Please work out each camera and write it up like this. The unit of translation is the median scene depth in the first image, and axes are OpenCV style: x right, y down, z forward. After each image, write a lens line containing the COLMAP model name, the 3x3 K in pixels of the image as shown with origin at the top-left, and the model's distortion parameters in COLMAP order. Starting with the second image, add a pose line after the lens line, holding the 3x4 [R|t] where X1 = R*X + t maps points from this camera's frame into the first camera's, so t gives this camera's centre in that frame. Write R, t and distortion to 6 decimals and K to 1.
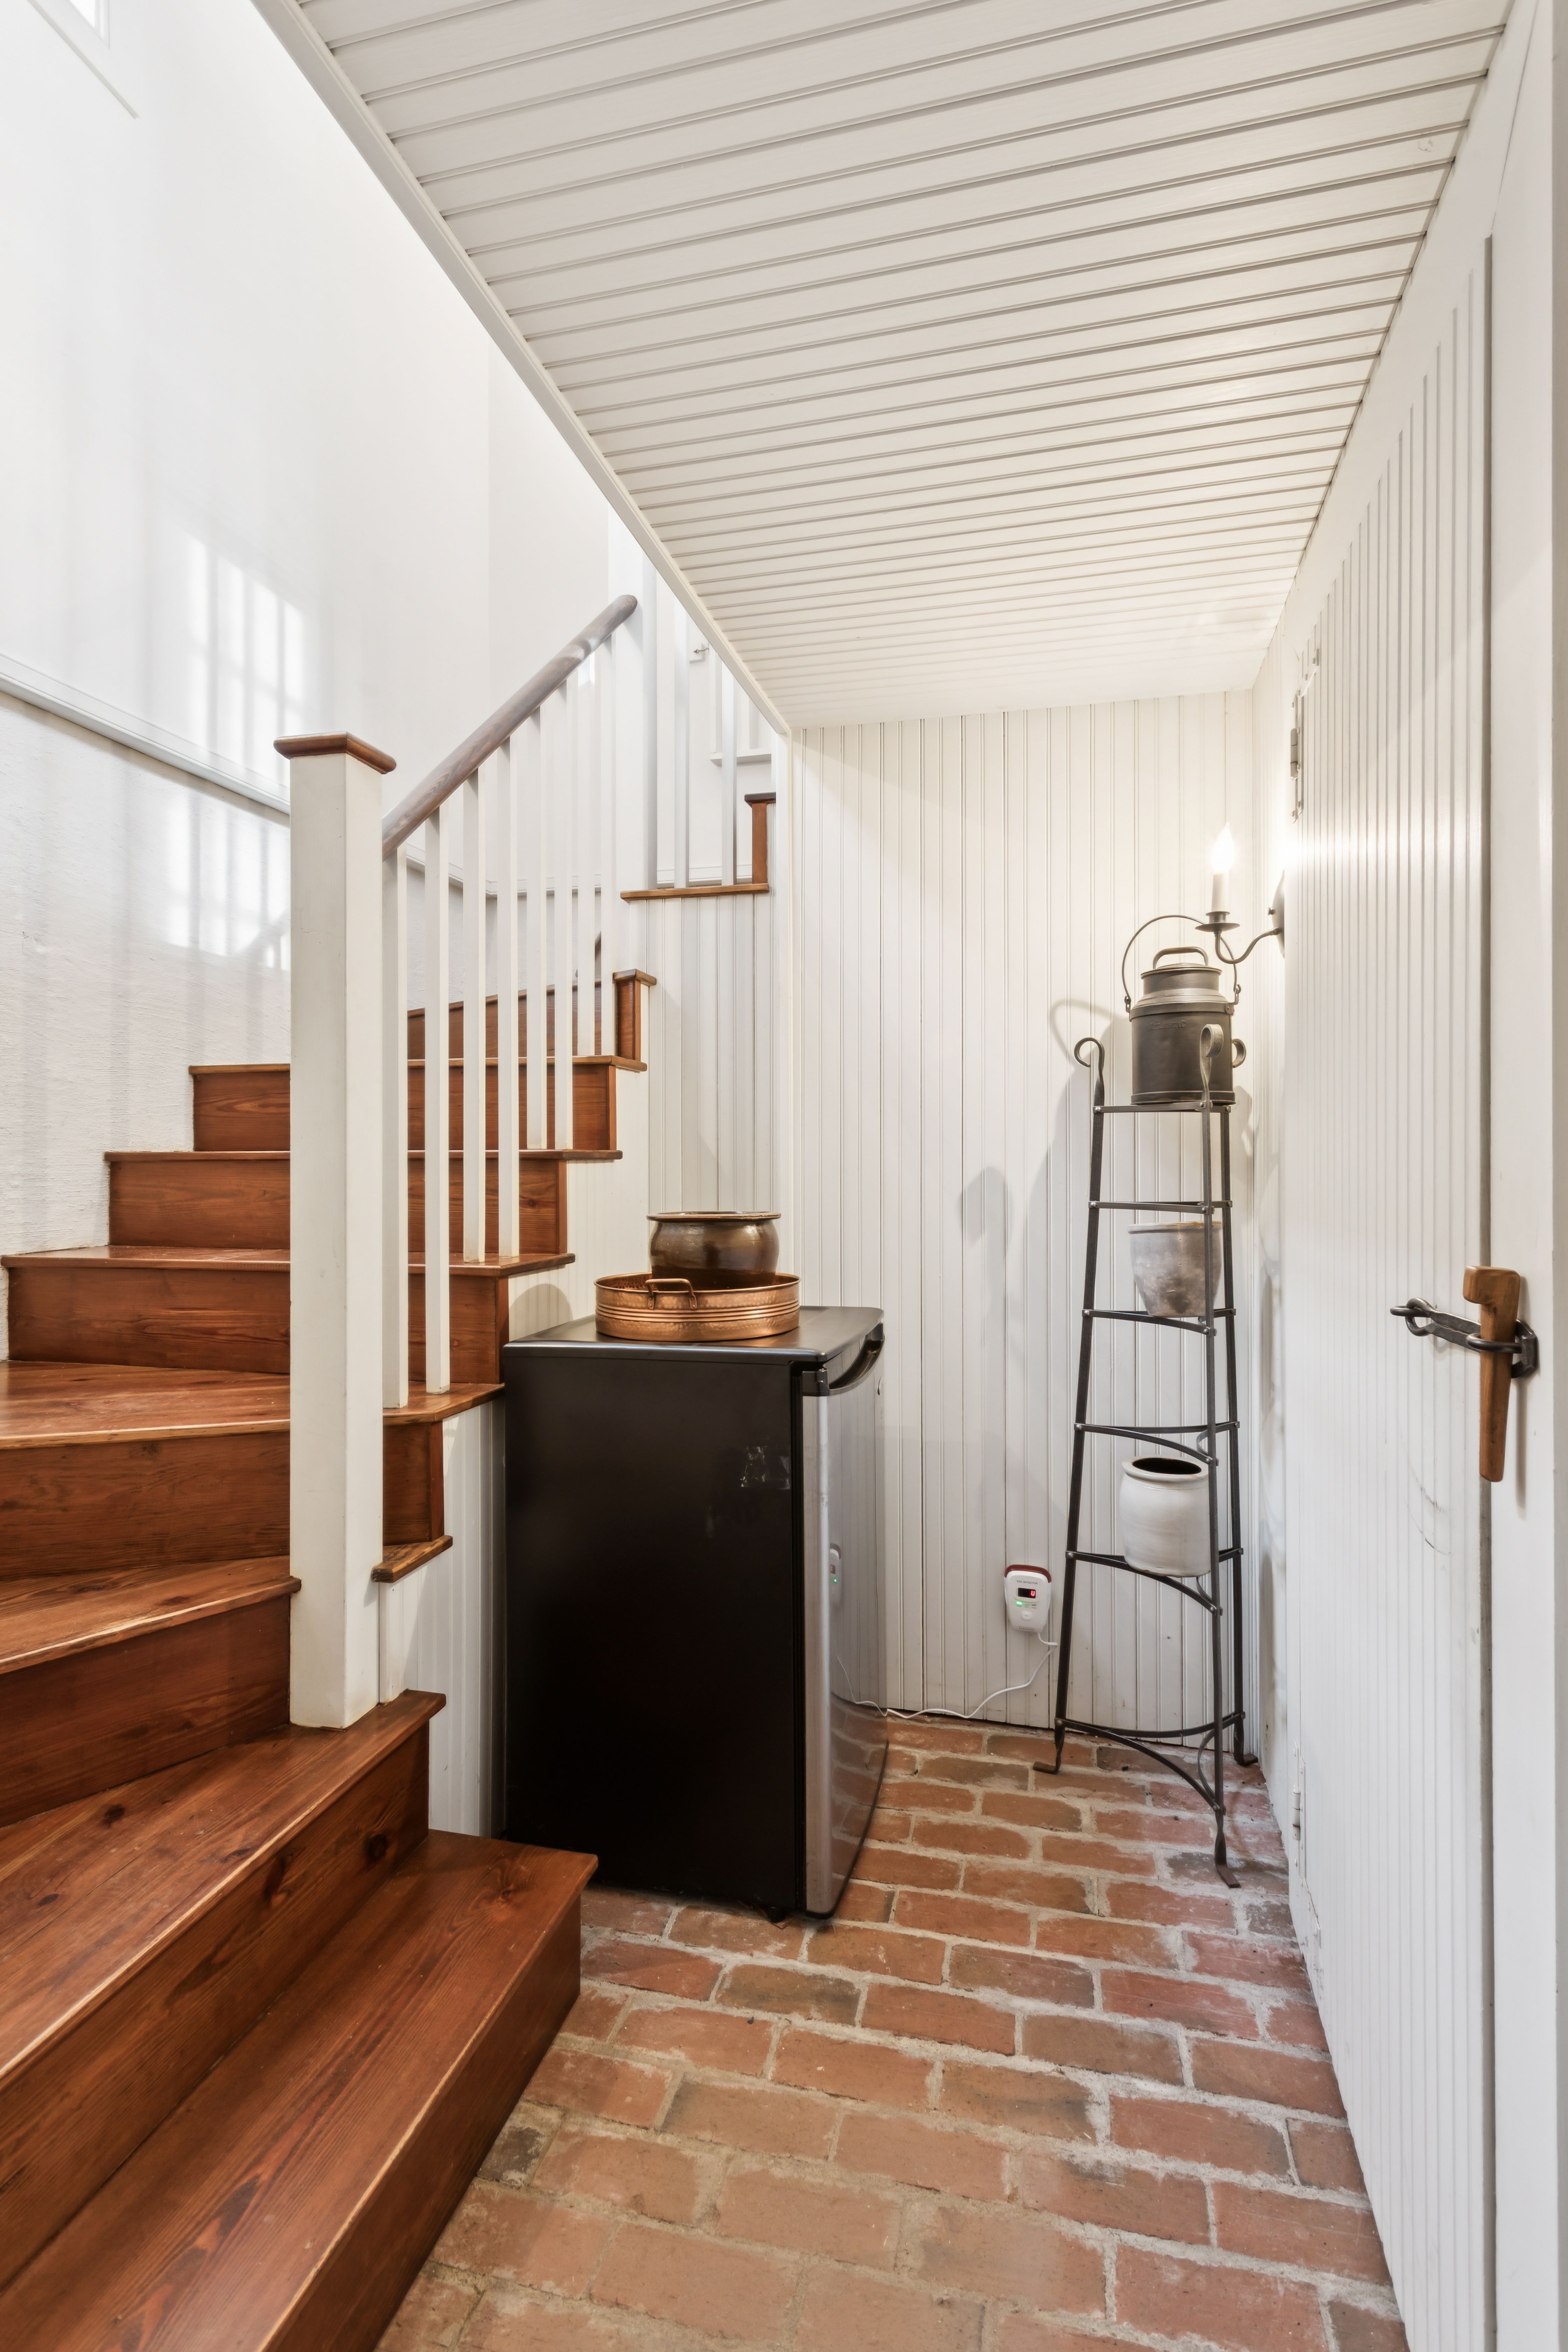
lens RADIAL K [[1153.2, 0, 789.9], [0, 1153.2, 1168.3], [0, 0, 1]] dist [0.014871, 0.000957]
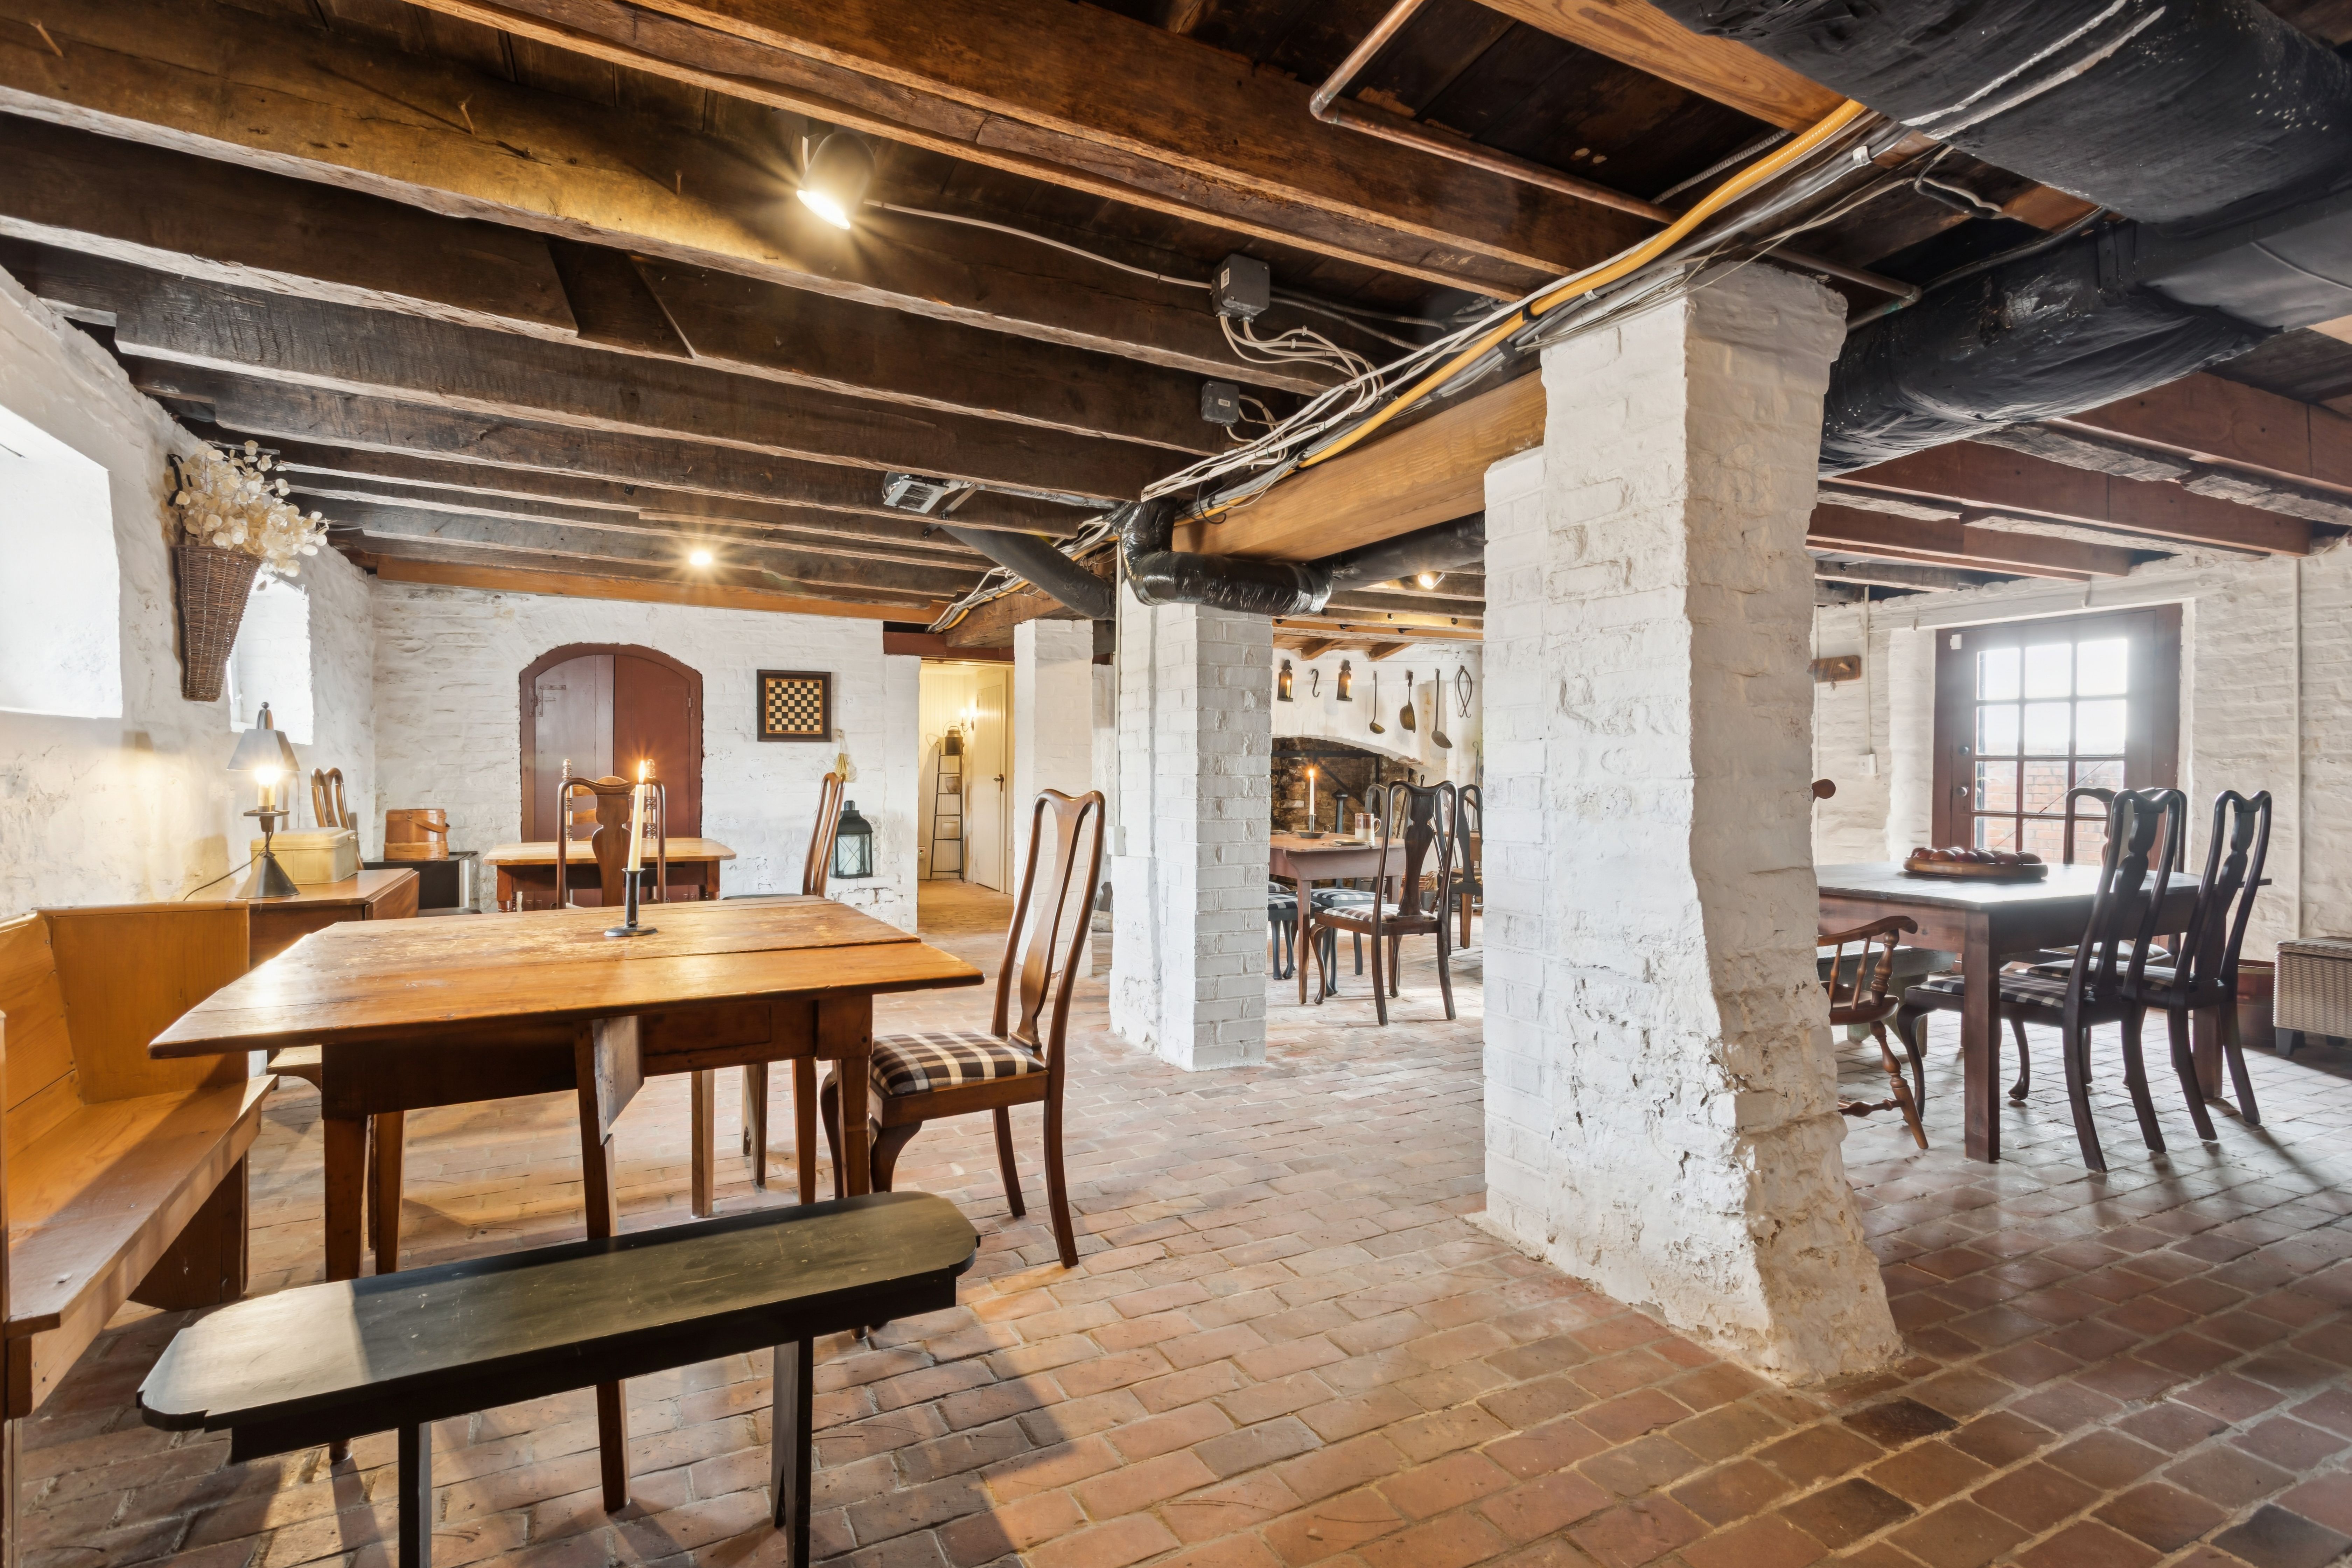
lens RADIAL K [[1153.2, 0, 1175.2], [0, 1153.2, 778.2], [0, 0, 1]] dist [0.014871, 0.000957]
pose [[0.749061, -0.006426, 0.662470, -2.513203], [0.004672, 0.999979, 0.004417, 0.035130], [-0.662485, -0.000214, 0.749075, -3.816842]]
